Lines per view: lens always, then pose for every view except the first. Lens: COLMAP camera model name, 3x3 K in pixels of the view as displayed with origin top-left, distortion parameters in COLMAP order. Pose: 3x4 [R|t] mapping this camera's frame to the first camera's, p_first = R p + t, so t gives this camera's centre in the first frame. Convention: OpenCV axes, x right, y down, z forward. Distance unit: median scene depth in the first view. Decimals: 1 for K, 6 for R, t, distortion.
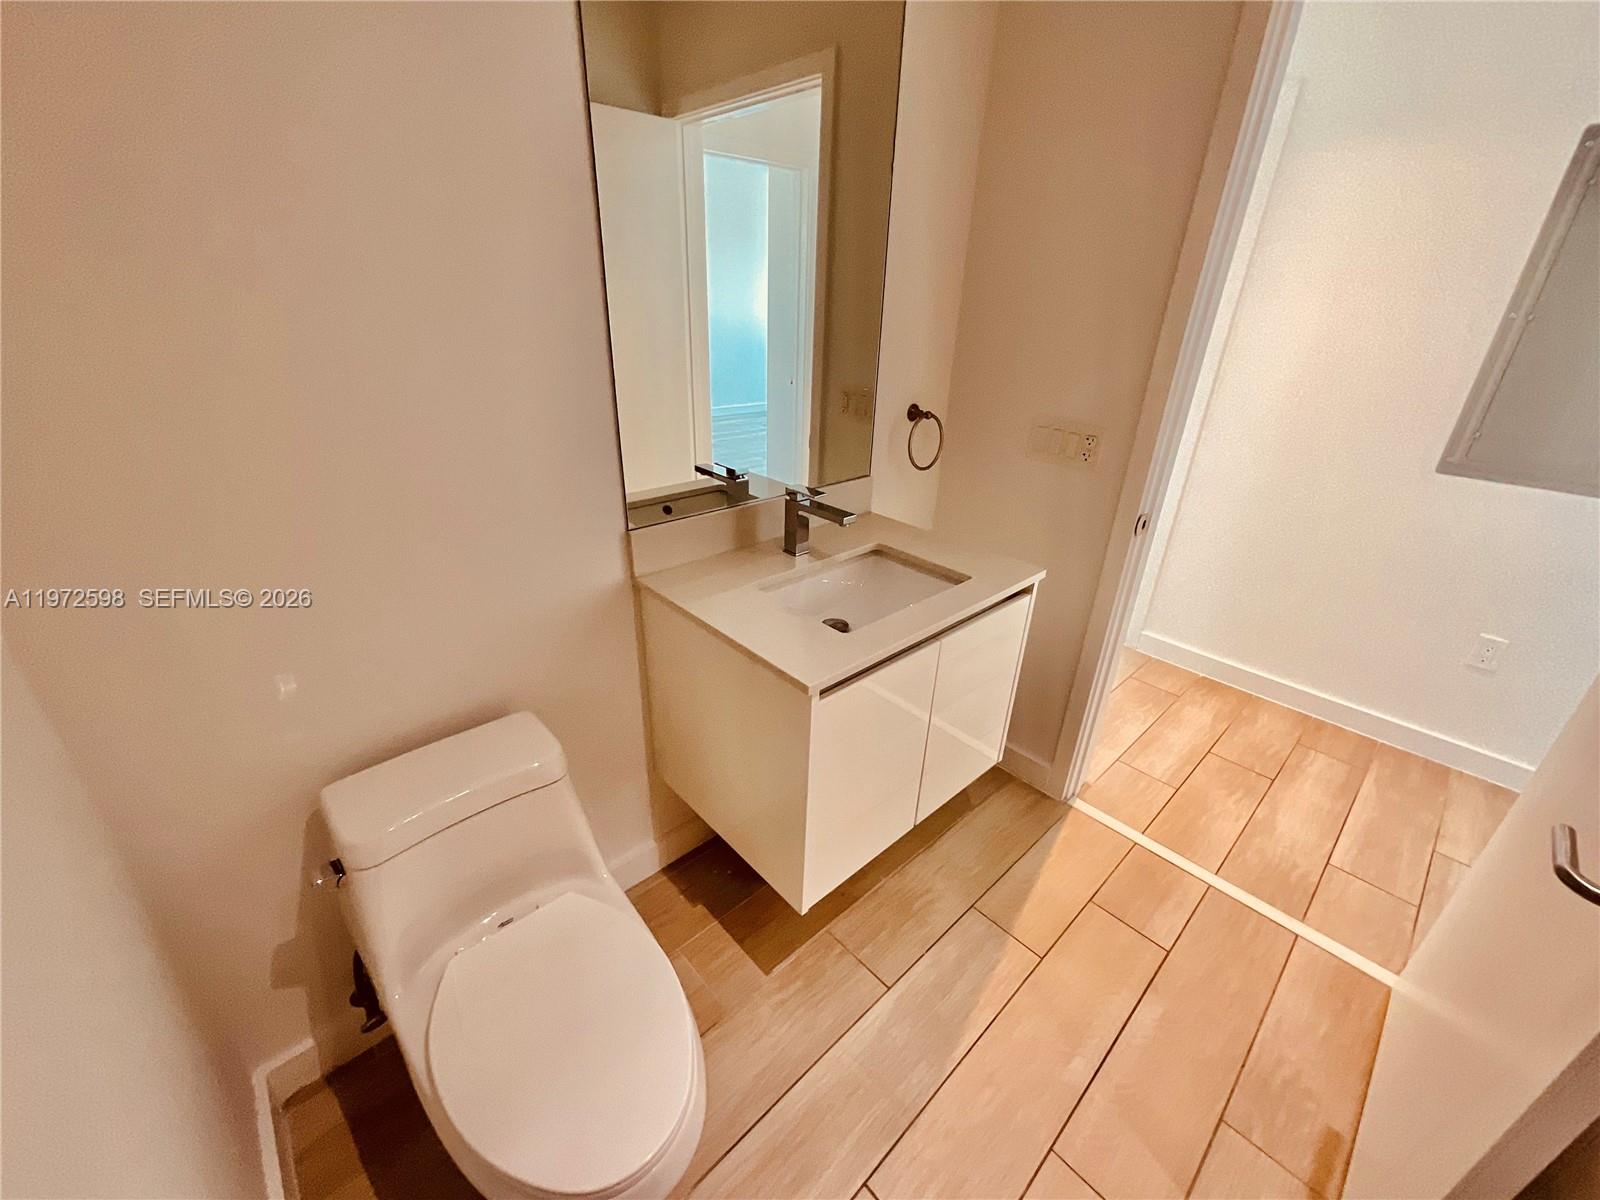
lens RADIAL K [[647.2, 0, 800.6], [0, 647.2, 598.8], [0, 0, 1]] dist [0.000949, 0.000260]
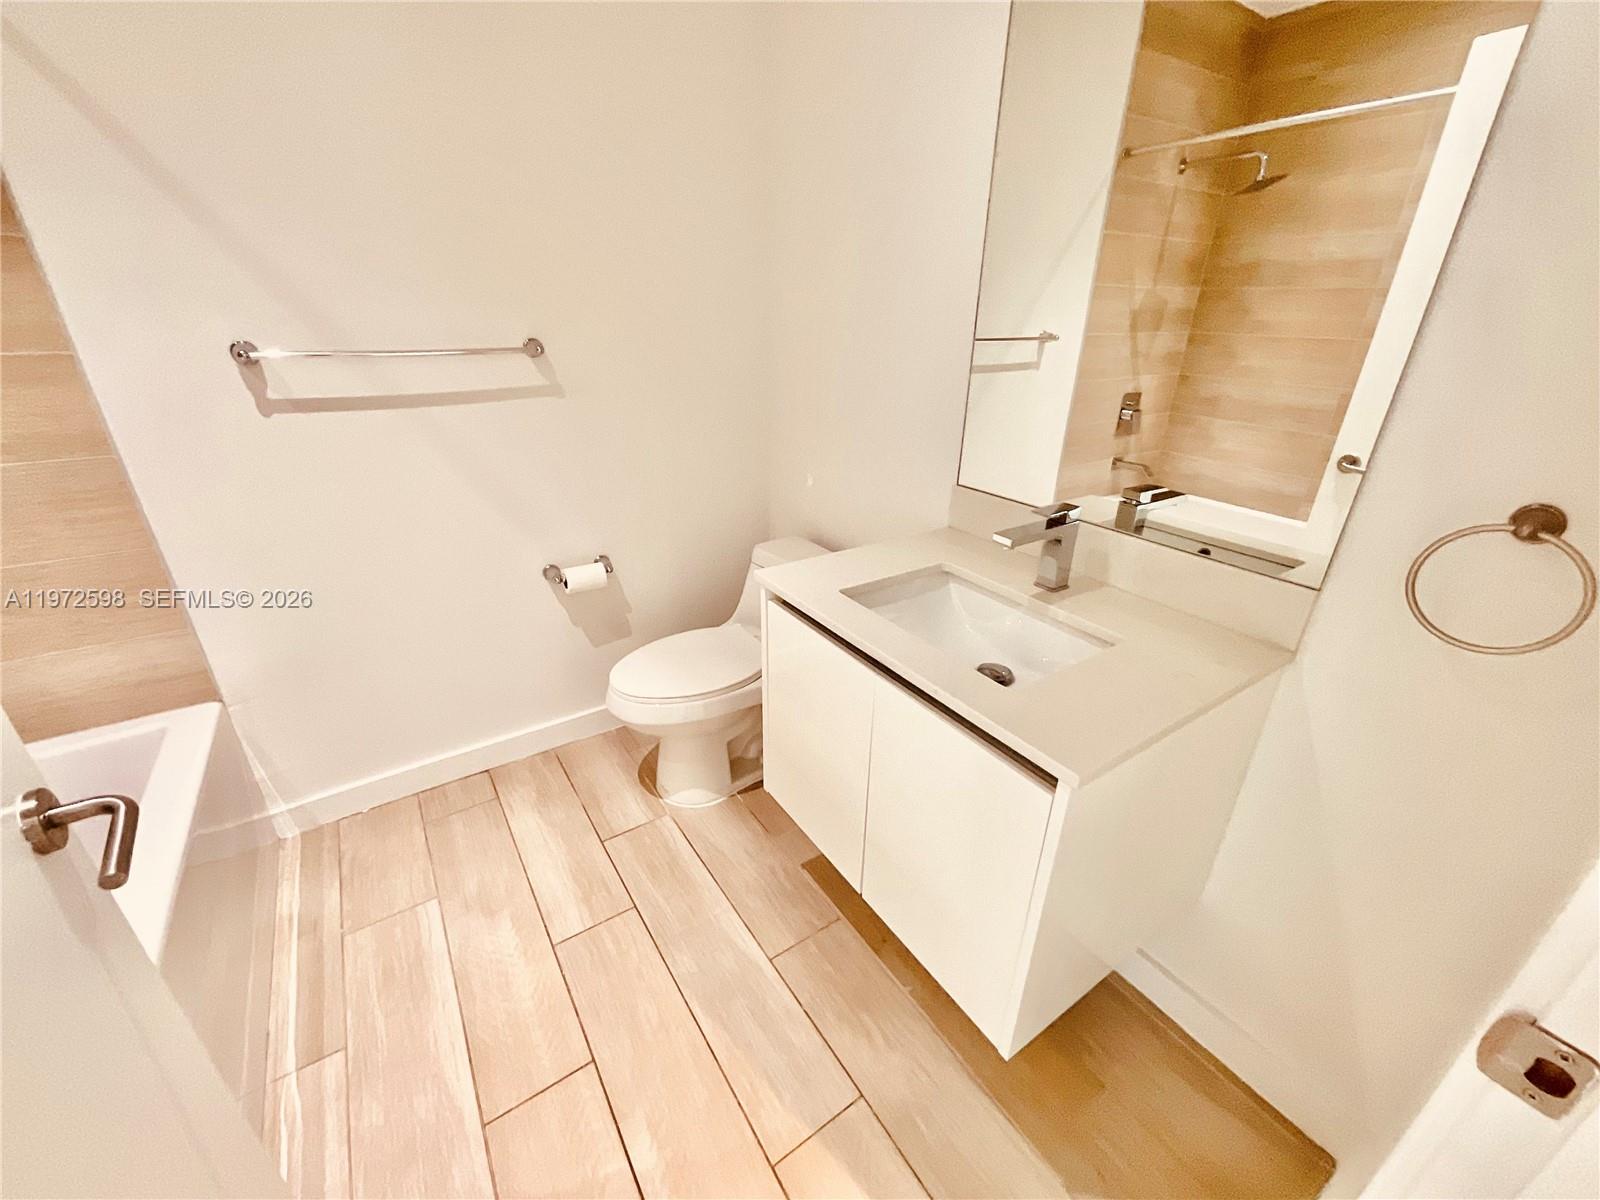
lens RADIAL K [[647.2, 0, 800.6], [0, 647.2, 598.8], [0, 0, 1]] dist [0.000949, 0.000260]
pose [[-0.149493, 0.385686, -0.910438, 0.778039], [-0.437183, 0.800107, 0.410732, -0.255586], [0.886861, 0.459429, 0.049005, 0.699795]]
